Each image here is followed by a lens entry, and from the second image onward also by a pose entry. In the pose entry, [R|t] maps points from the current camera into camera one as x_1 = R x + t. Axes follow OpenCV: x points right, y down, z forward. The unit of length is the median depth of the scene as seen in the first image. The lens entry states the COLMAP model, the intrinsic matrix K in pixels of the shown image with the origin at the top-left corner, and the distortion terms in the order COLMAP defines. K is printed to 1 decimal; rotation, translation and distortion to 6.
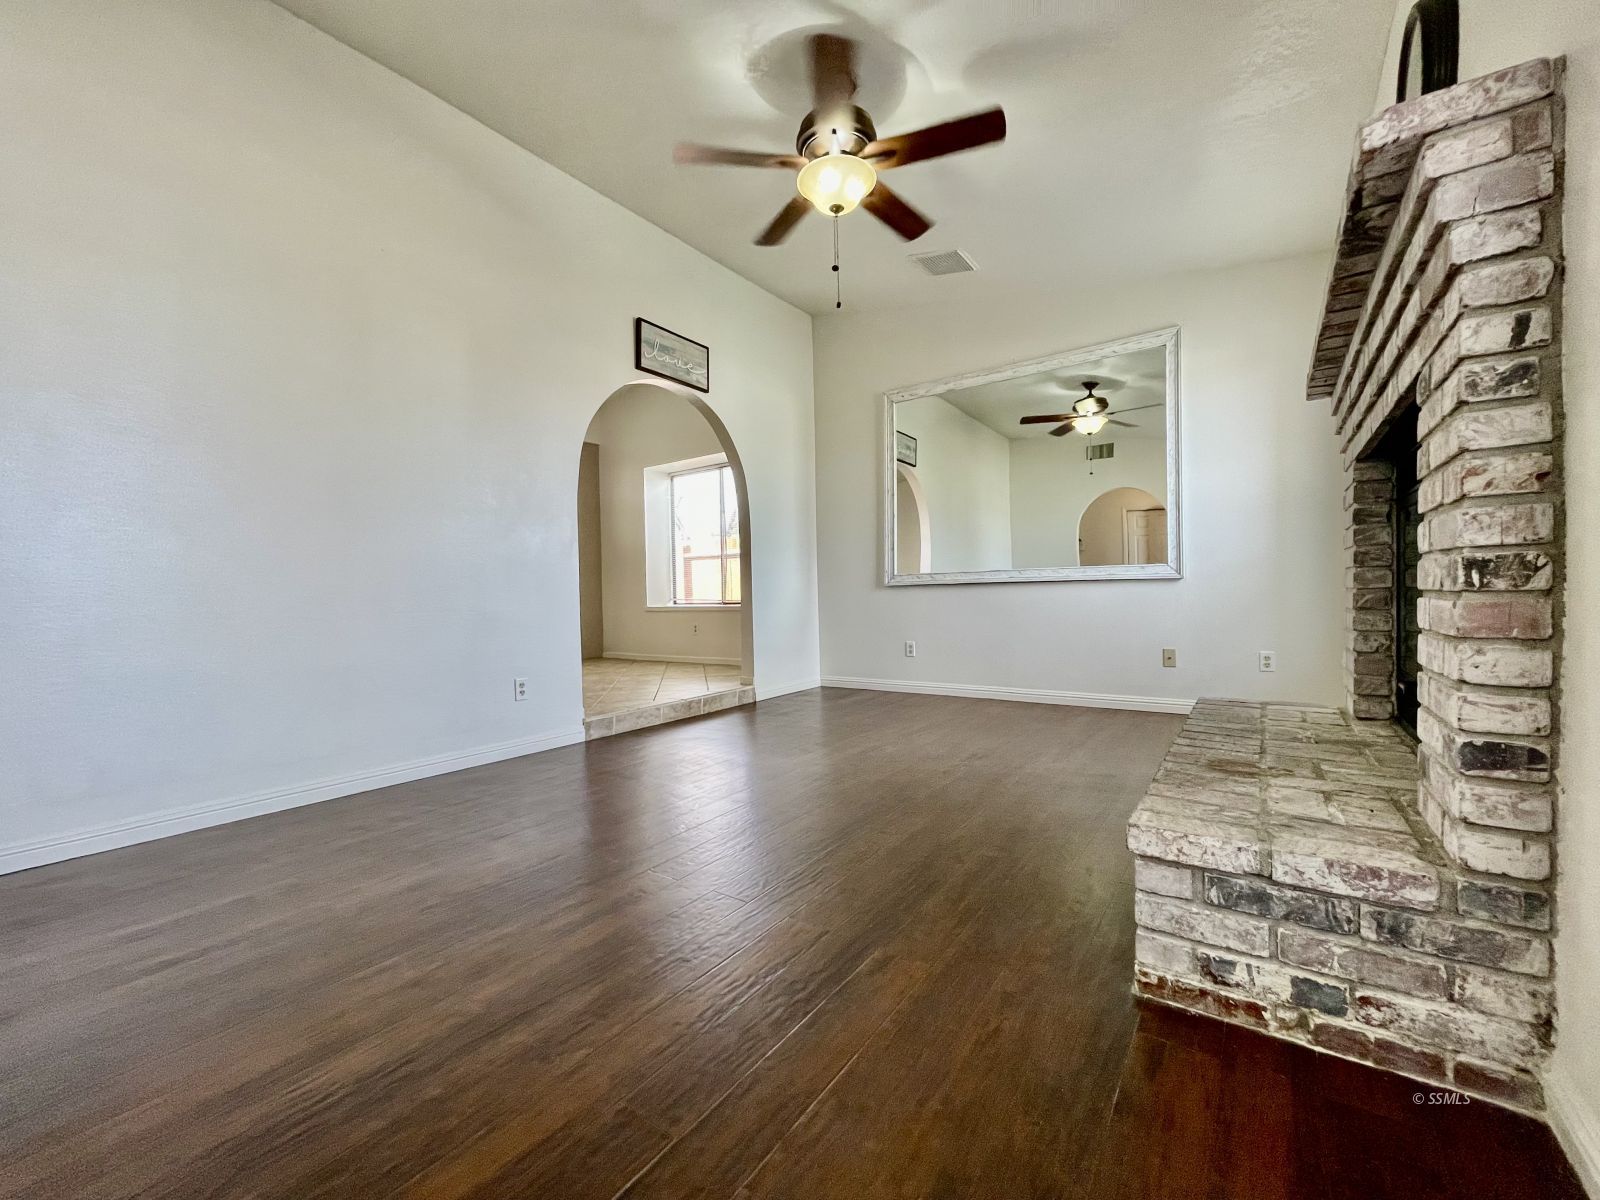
lens RADIAL K [[644.0, 0, 790.6], [0, 644.0, 602.7], [0, 0, 1]] dist [0.000290, -0.001869]
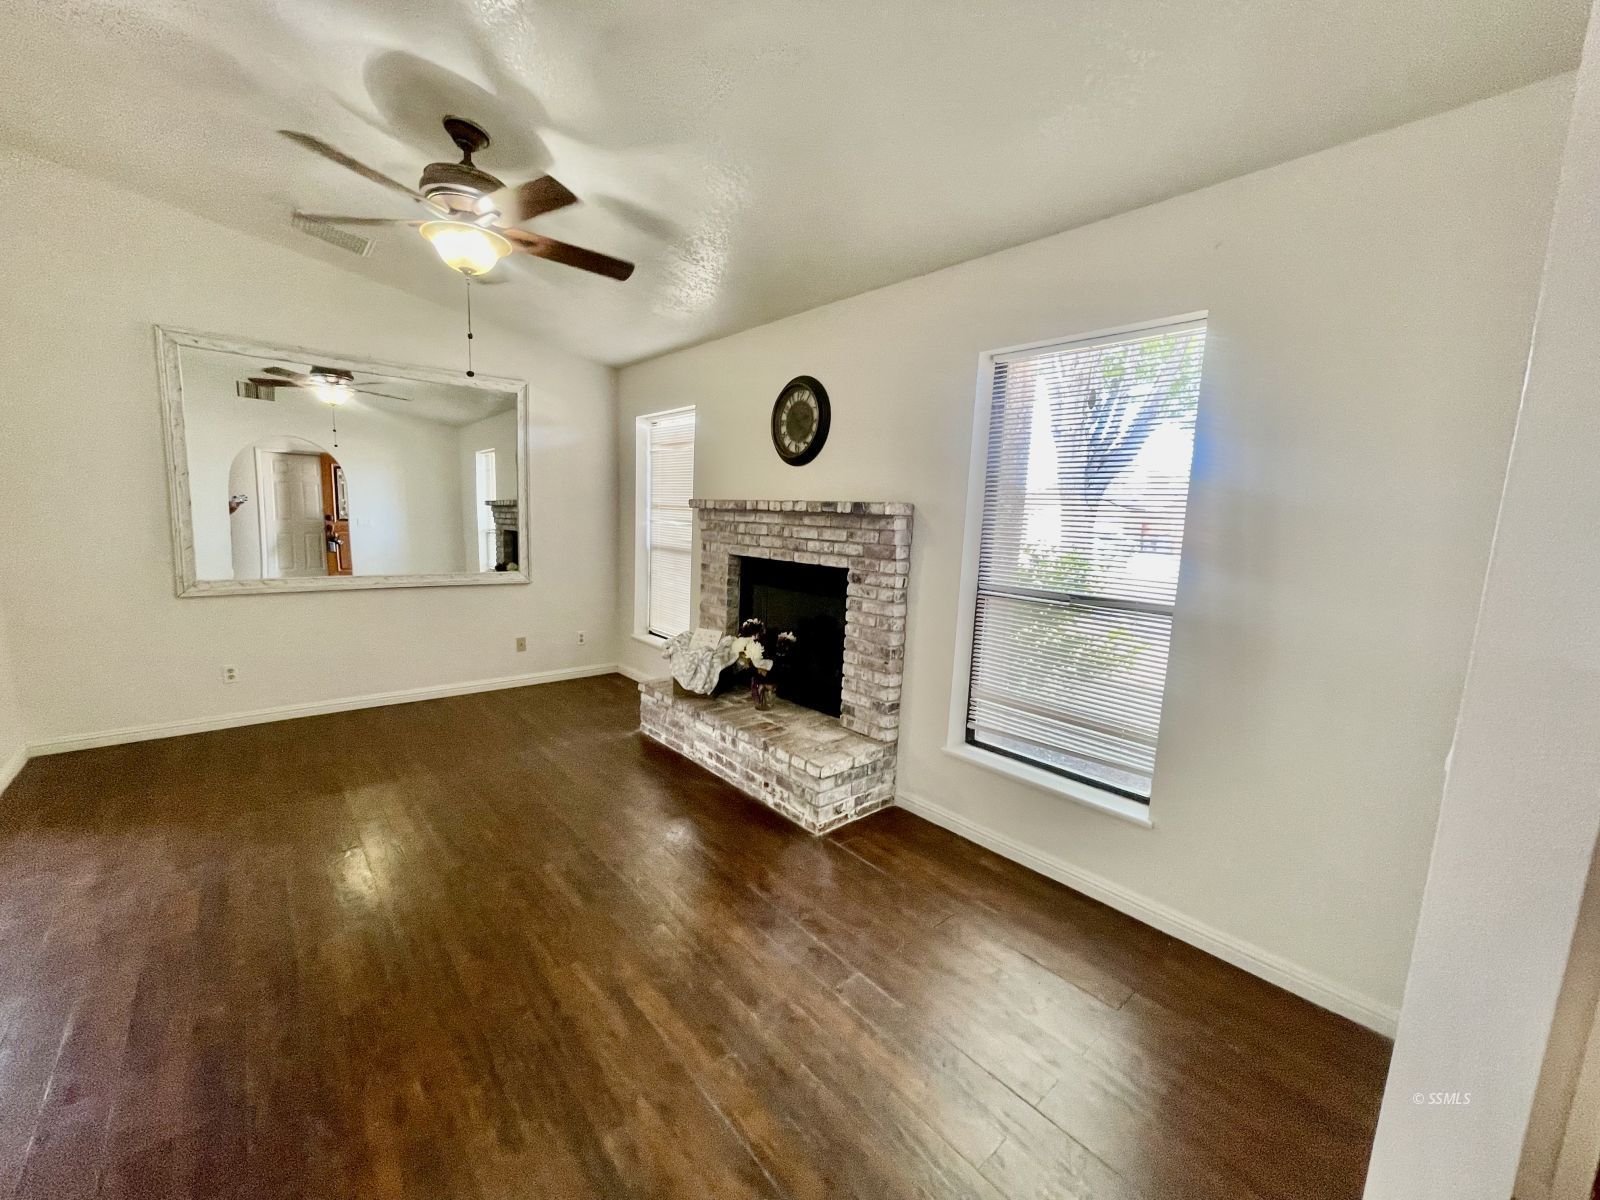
lens RADIAL K [[644.0, 0, 797.5], [0, 644.0, 599.9], [0, 0, 1]] dist [0.000290, -0.001869]
pose [[0.228083, -0.101880, 0.968297, -1.923548], [-0.030423, 0.993279, 0.111675, -0.589782], [-0.973166, -0.054930, 0.223451, 0.663302]]
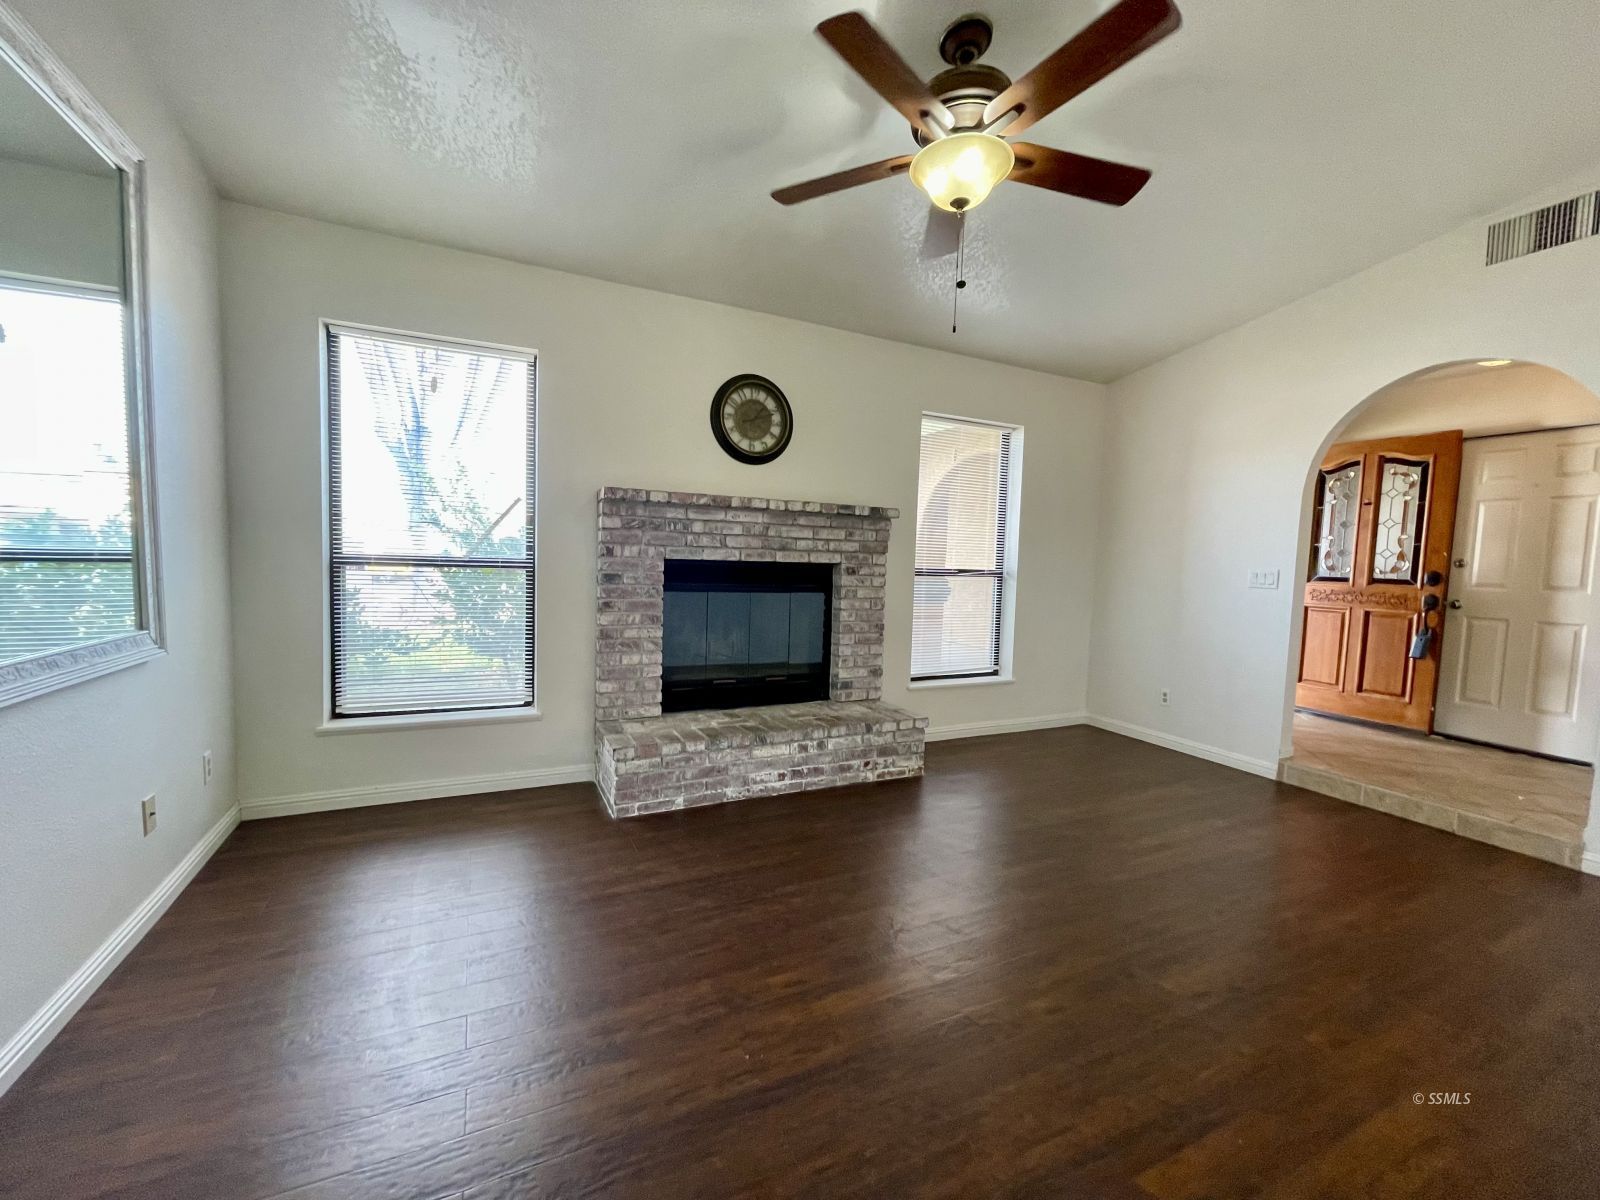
lens RADIAL K [[644.0, 0, 790.6], [0, 644.0, 599.0], [0, 0, 1]] dist [0.000290, -0.001869]
pose [[-0.880989, -0.038631, 0.471556, -0.328303], [-0.008927, 0.997841, 0.065068, -0.436058], [-0.473052, 0.053115, -0.879432, 4.356828]]
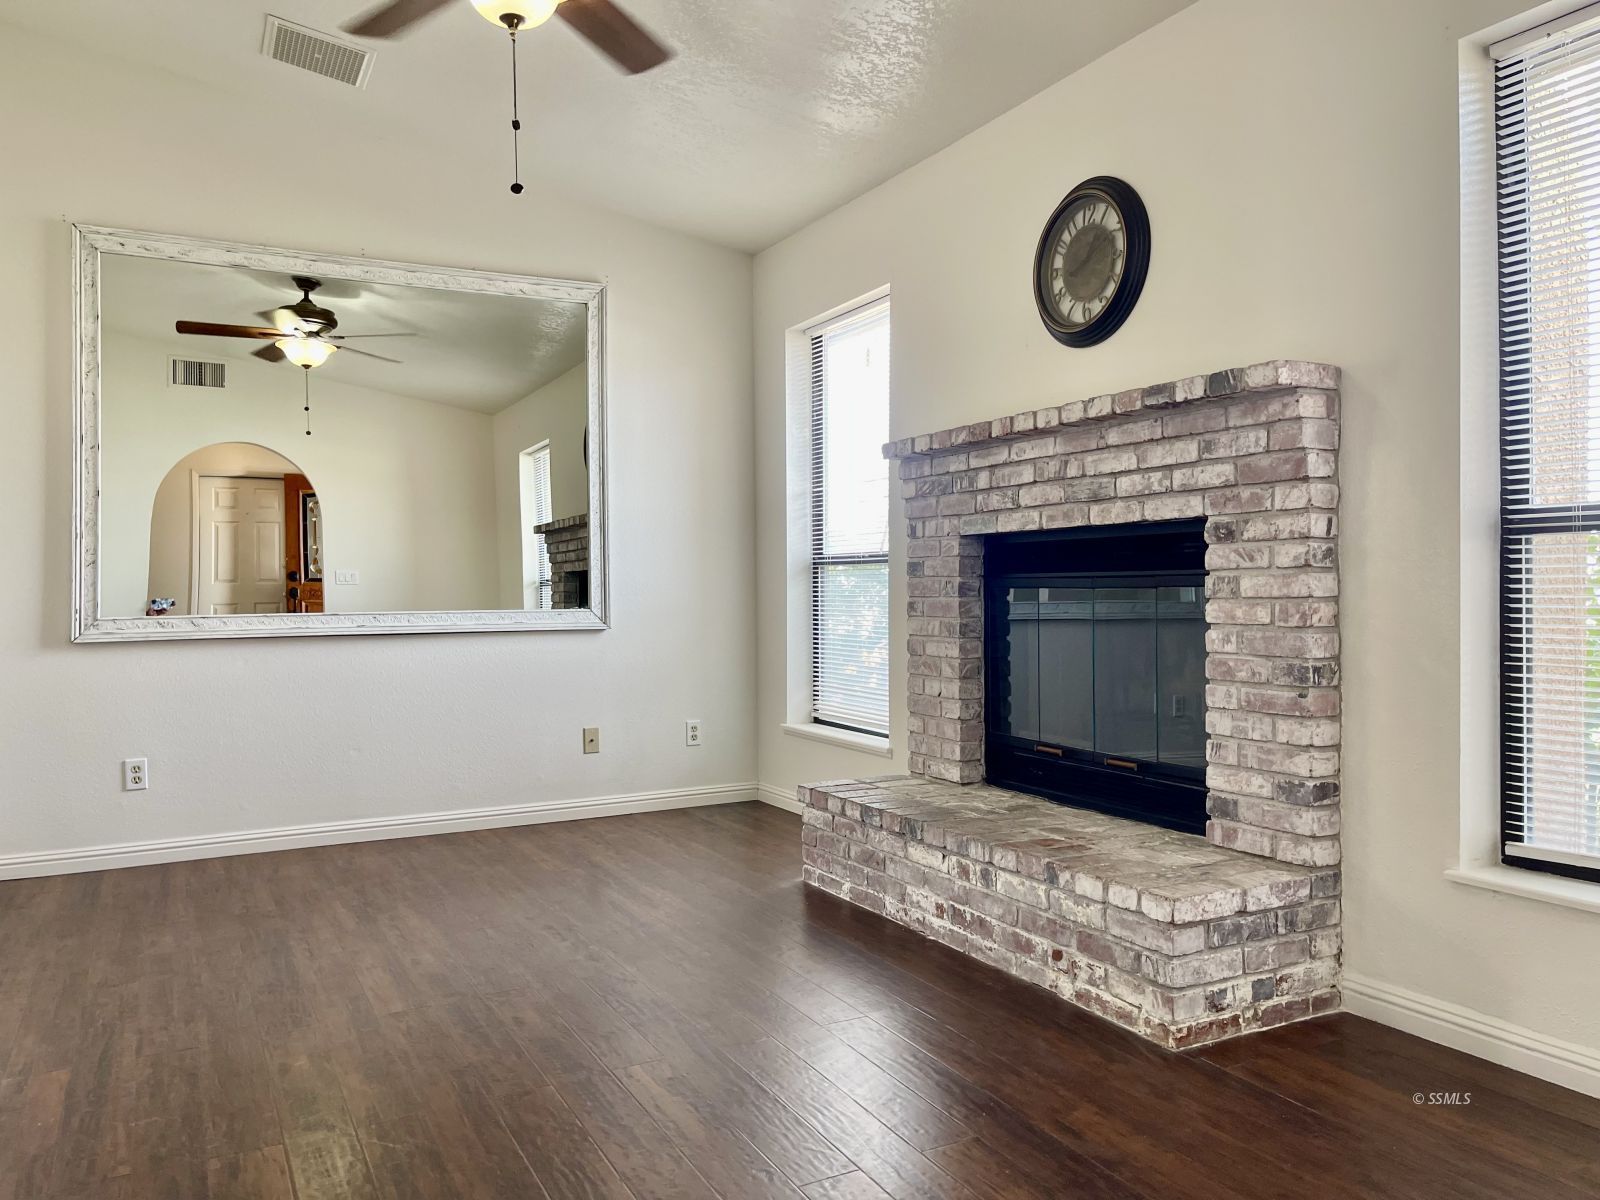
lens RADIAL K [[1206.7, 0, 795.9], [0, 1206.7, 591.8], [0, 0, 1]] dist [0.036707, -0.035015]
pose [[0.447392, 0.011753, 0.894261, -1.882437], [0.012622, 0.999731, -0.019454, -0.183048], [-0.894249, 0.019991, 0.447123, 0.708463]]
